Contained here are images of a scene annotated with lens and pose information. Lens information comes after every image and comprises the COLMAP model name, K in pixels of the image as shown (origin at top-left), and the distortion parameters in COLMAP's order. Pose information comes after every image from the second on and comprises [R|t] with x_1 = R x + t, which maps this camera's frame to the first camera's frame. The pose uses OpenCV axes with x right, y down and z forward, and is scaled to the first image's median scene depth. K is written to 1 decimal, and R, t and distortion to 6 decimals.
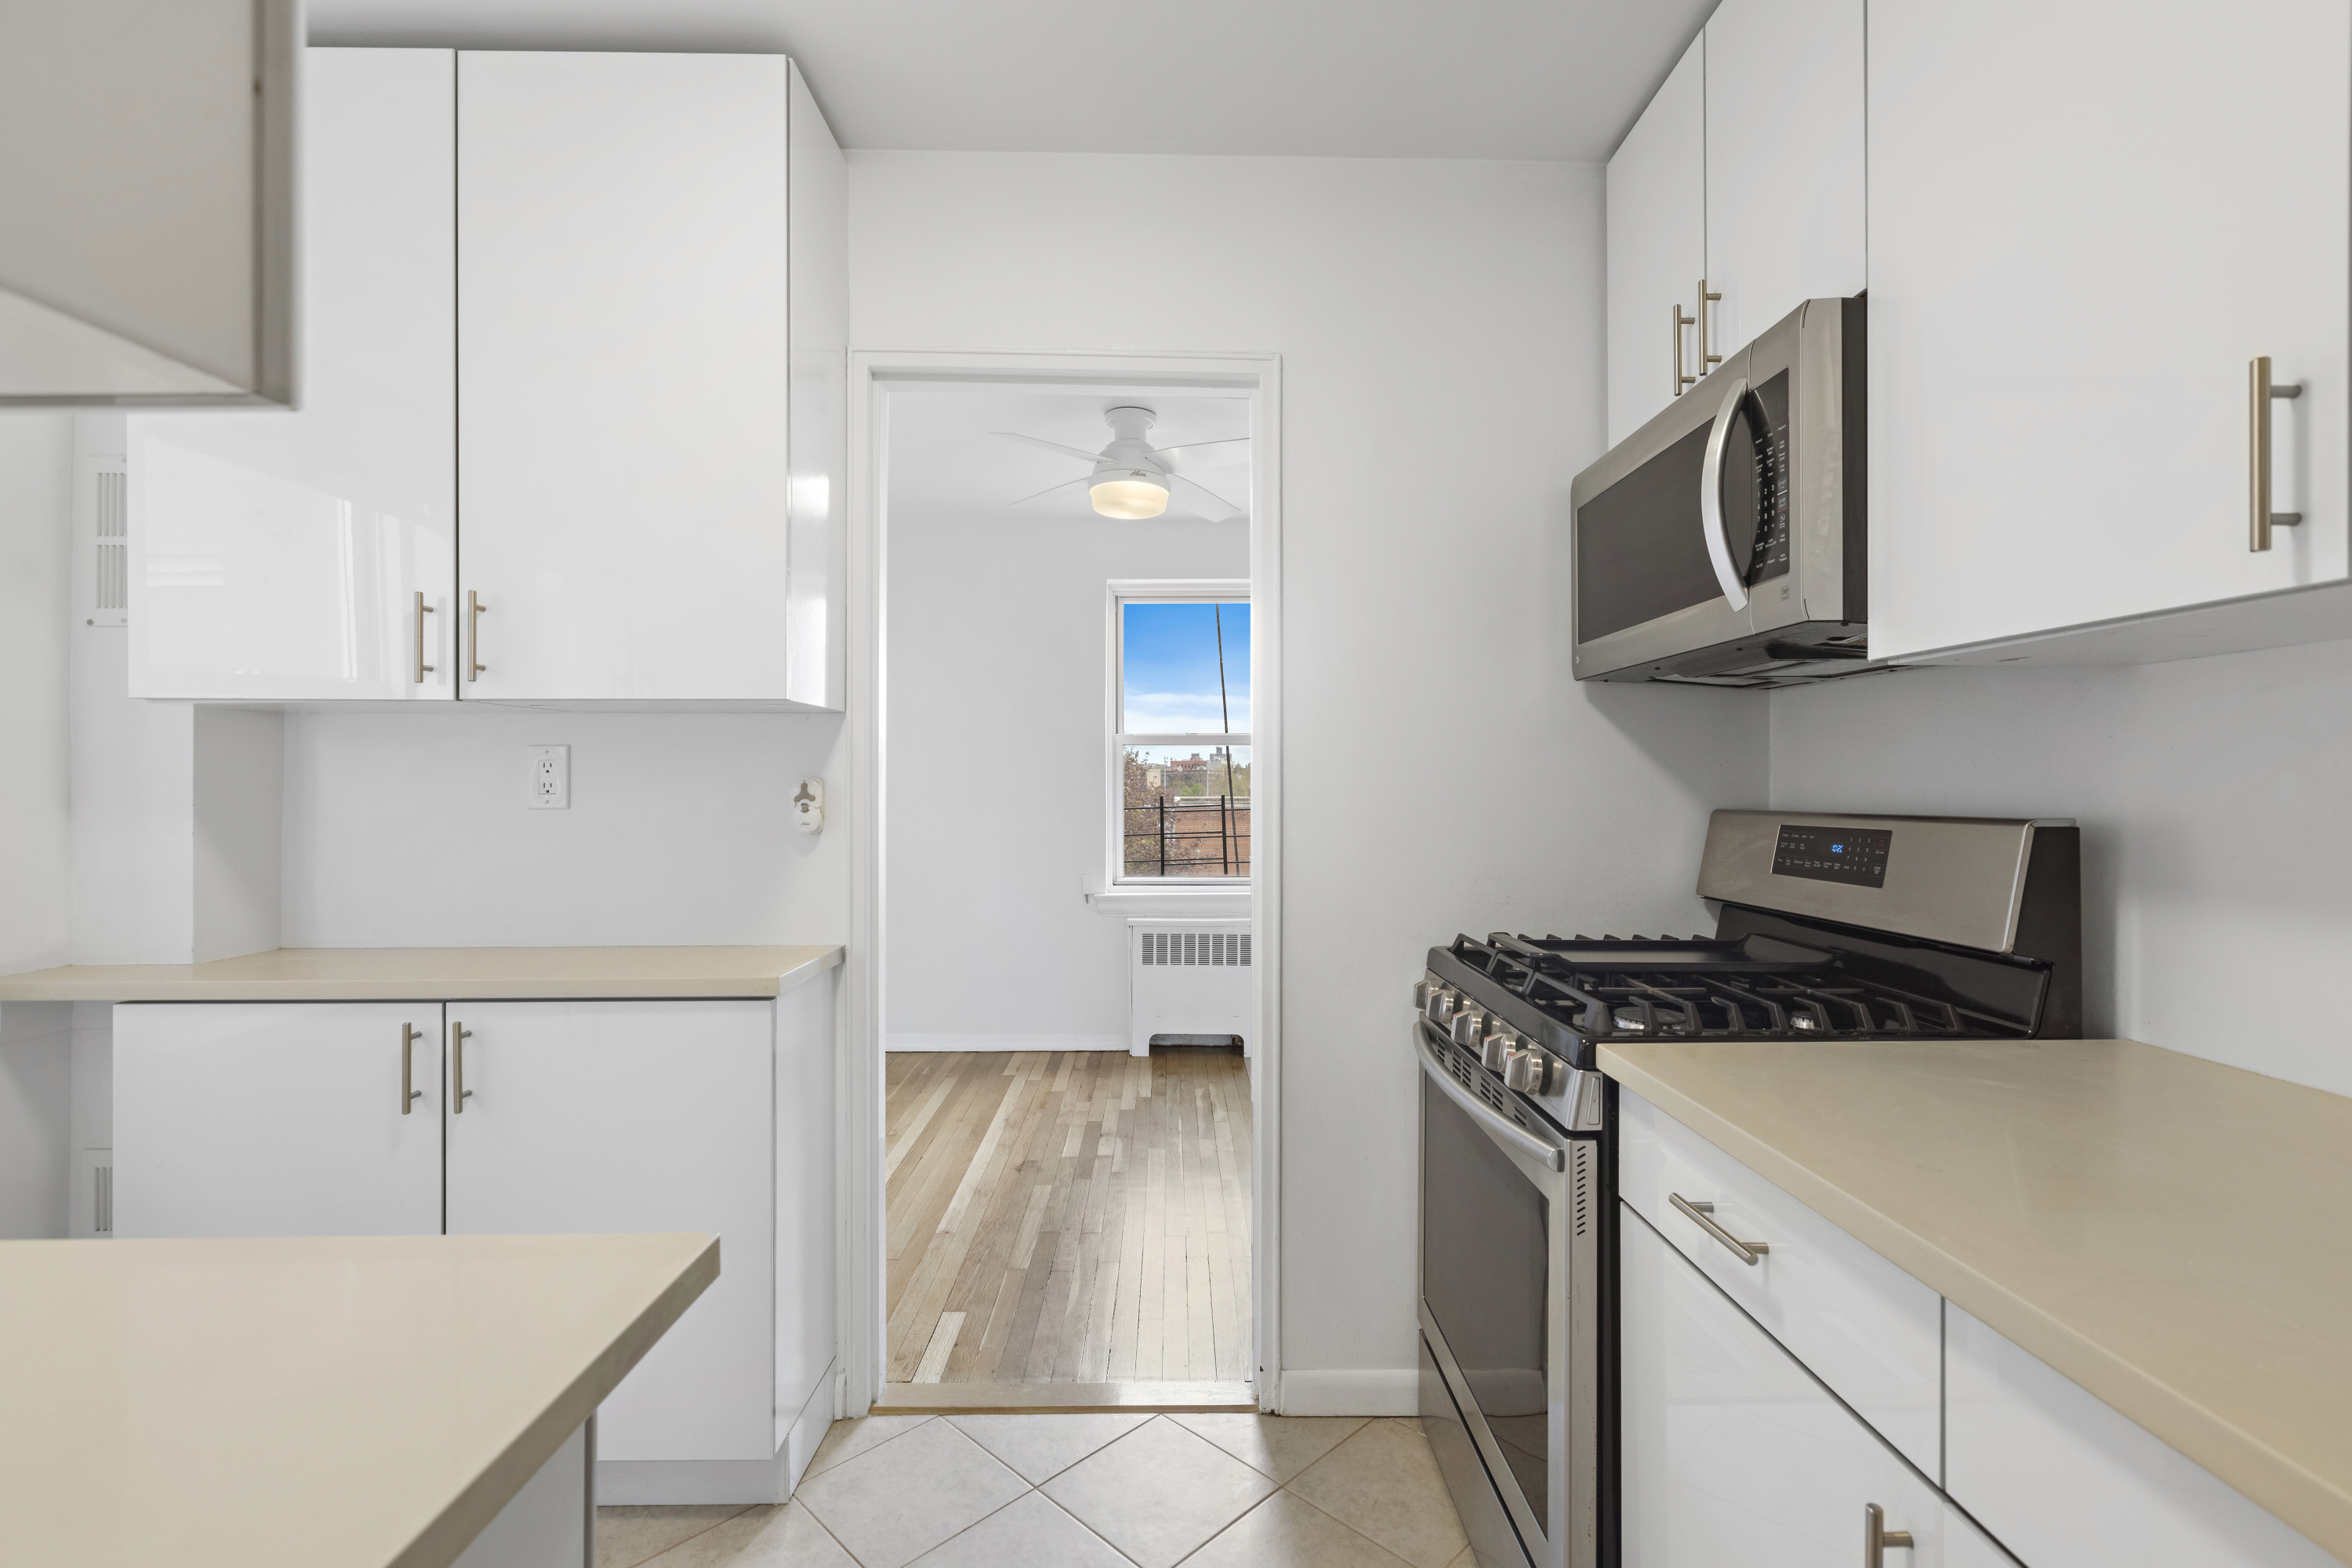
lens RADIAL K [[1054.9, 0, 1183.3], [0, 1054.9, 768.8], [0, 0, 1]] dist [-0.000205, -0.000171]
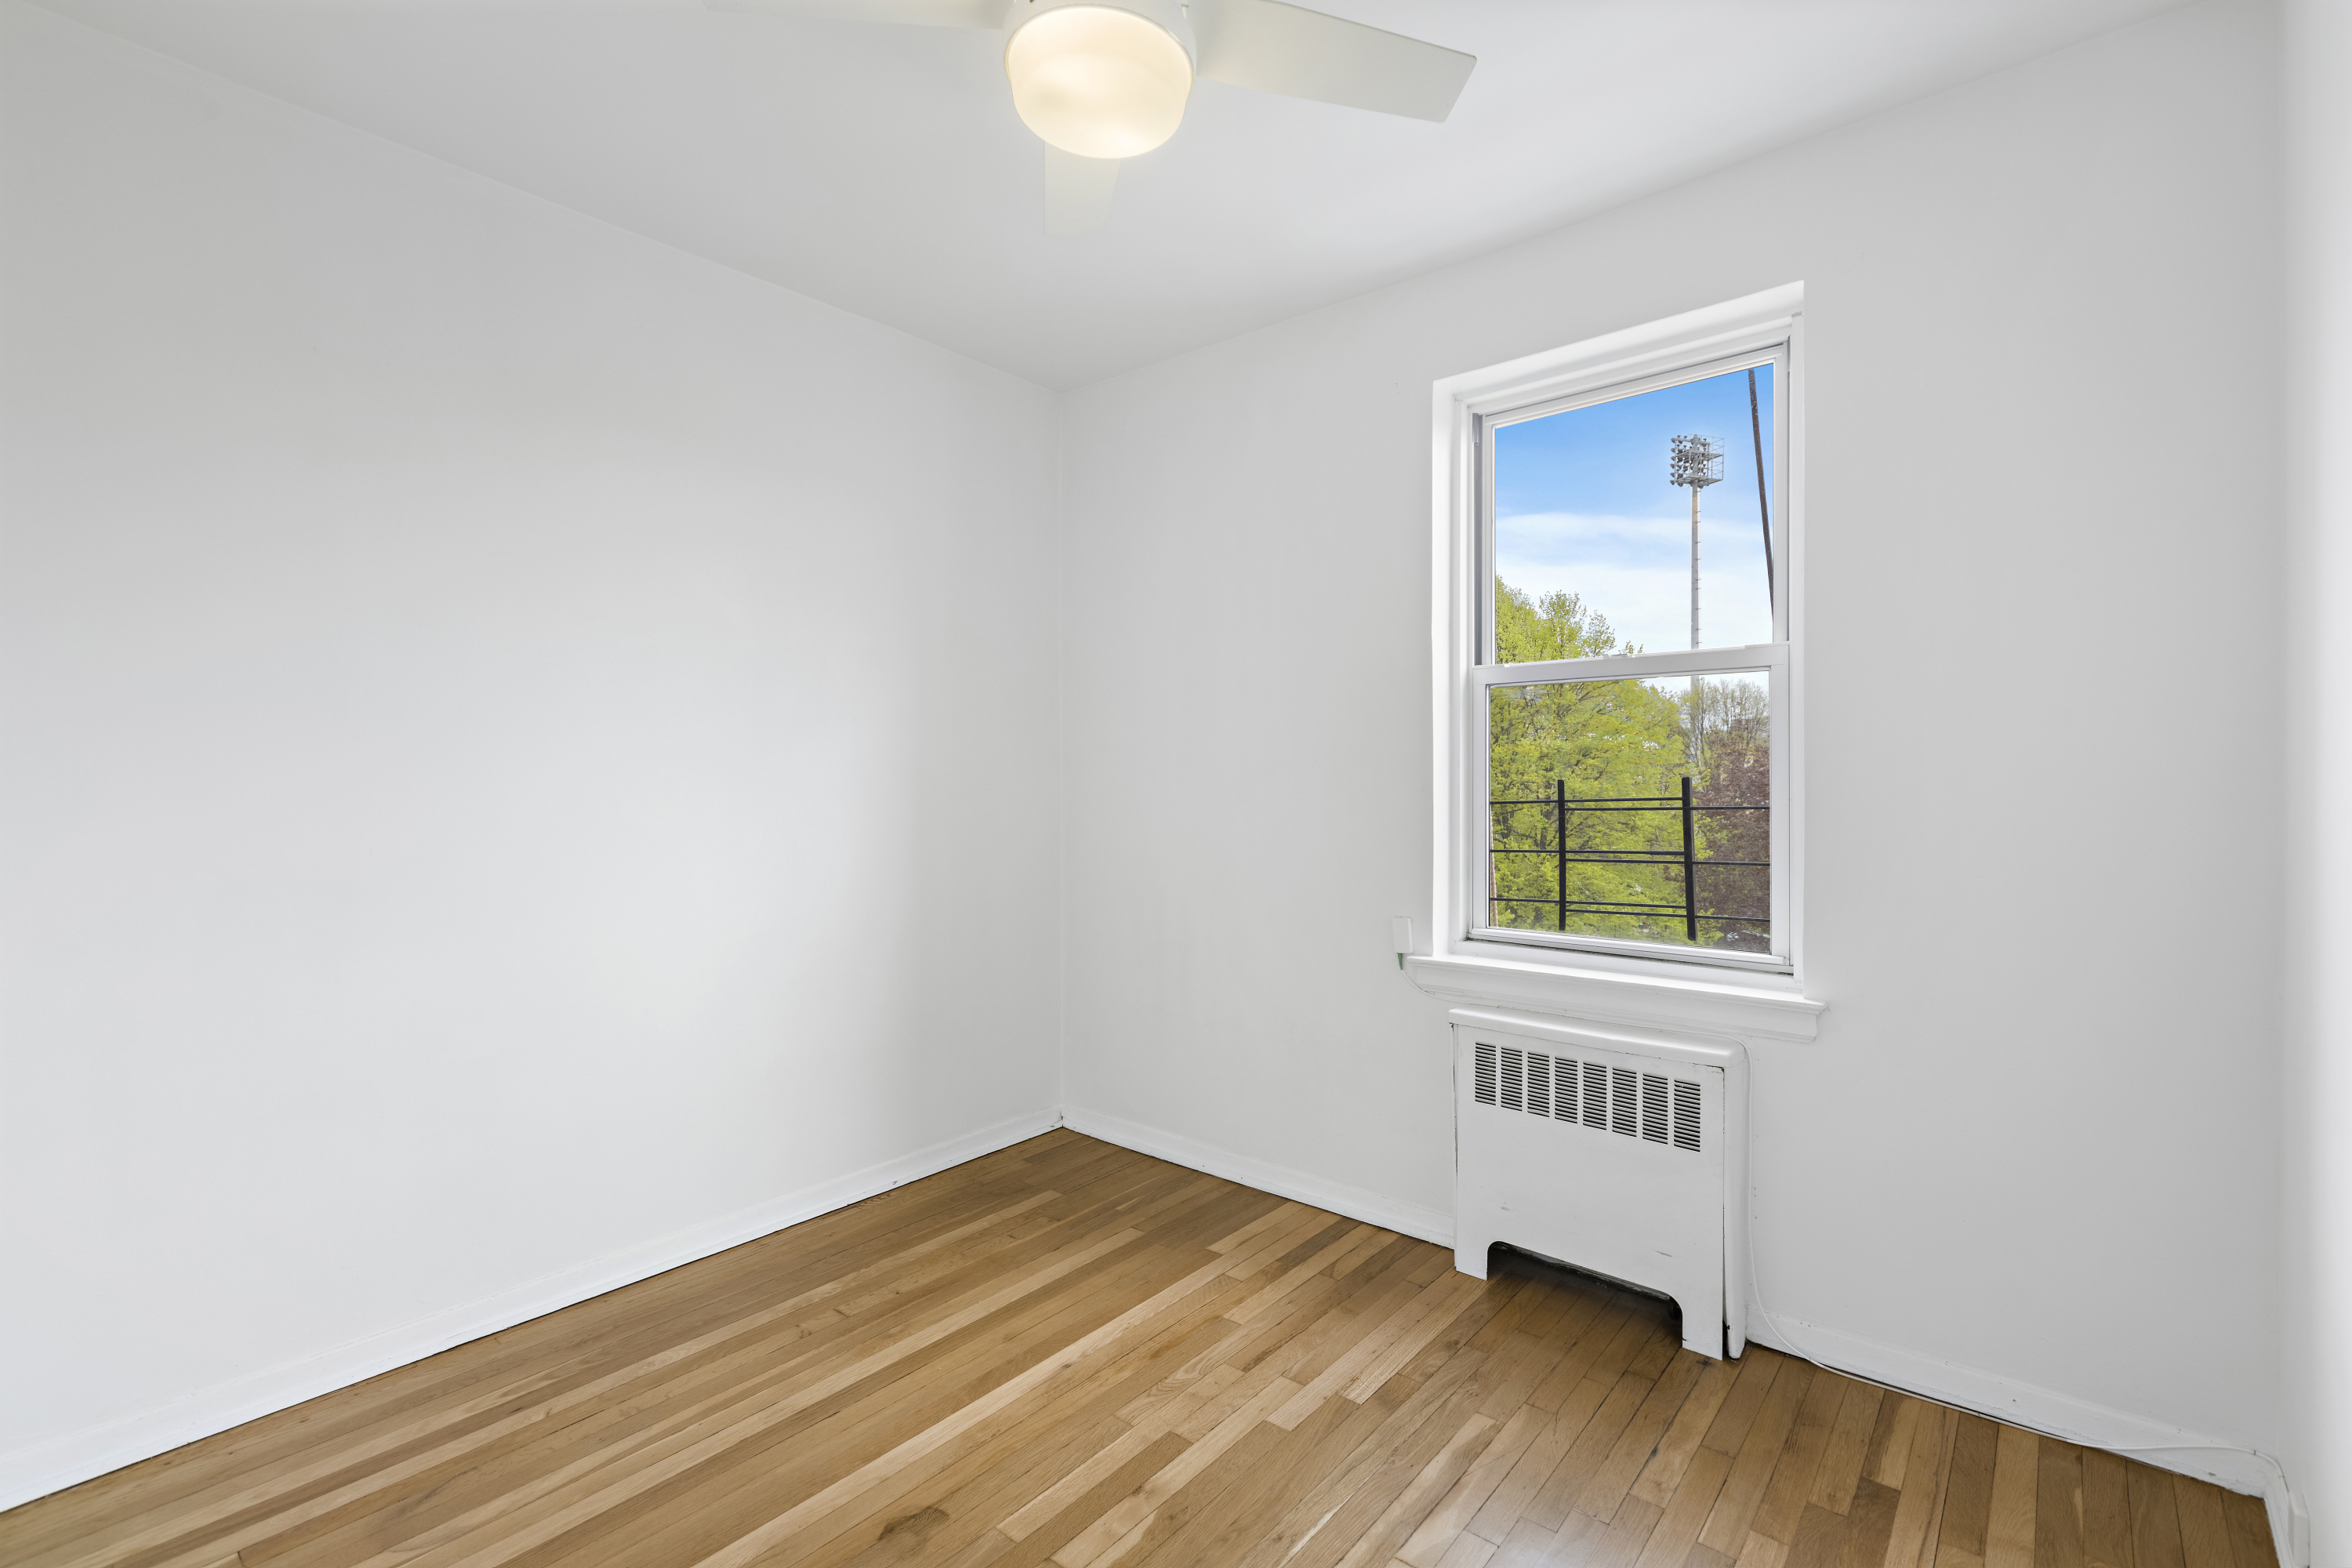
lens RADIAL K [[1054.9, 0, 1169.8], [0, 1054.9, 780.9], [0, 0, 1]] dist [-0.000205, -0.000171]
pose [[0.750185, -0.000553, -0.661228, 0.193460], [0.019690, 0.999575, 0.021503, 0.012450], [0.660935, -0.029151, 0.749877, 0.511390]]
